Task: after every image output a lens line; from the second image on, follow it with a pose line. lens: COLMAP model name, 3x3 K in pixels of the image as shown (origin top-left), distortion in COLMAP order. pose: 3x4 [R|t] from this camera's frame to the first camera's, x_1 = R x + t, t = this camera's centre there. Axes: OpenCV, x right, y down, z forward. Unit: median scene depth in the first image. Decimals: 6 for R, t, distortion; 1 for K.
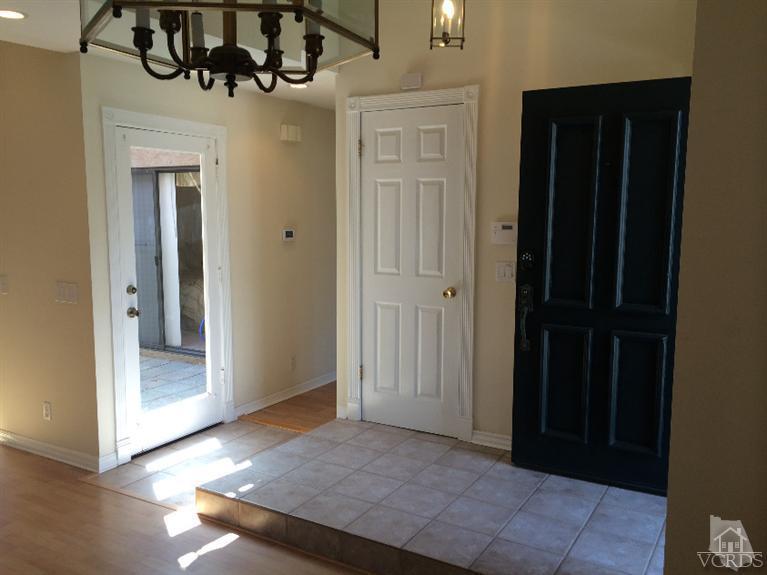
lens RADIAL K [[651.0, 0, 383.5], [0, 651.0, 287.5], [0, 0, 1]] dist [0.085960, -0.094281]
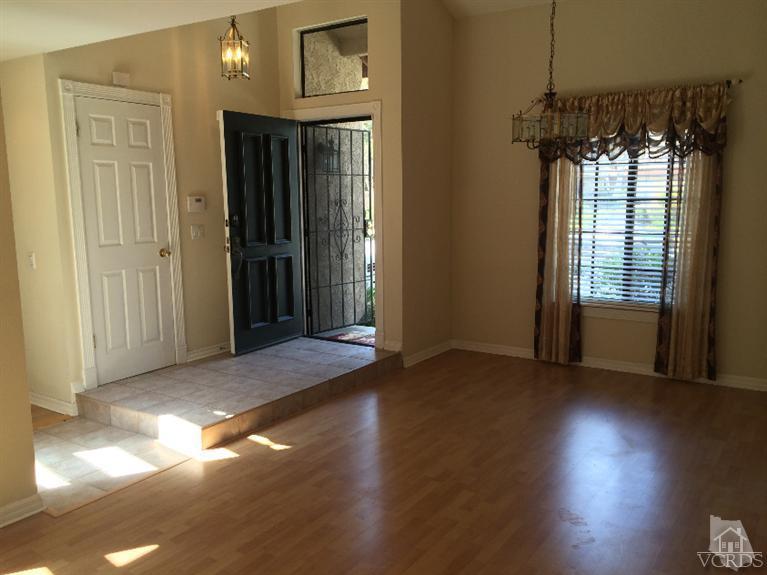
lens RADIAL K [[651.0, 0, 383.5], [0, 651.0, 287.5], [0, 0, 1]] dist [0.085960, -0.094281]
pose [[0.065370, -0.150221, 0.986489, -1.194475], [0.131169, 0.981319, 0.140742, -0.052525], [-0.989202, 0.120196, 0.083853, 0.489544]]
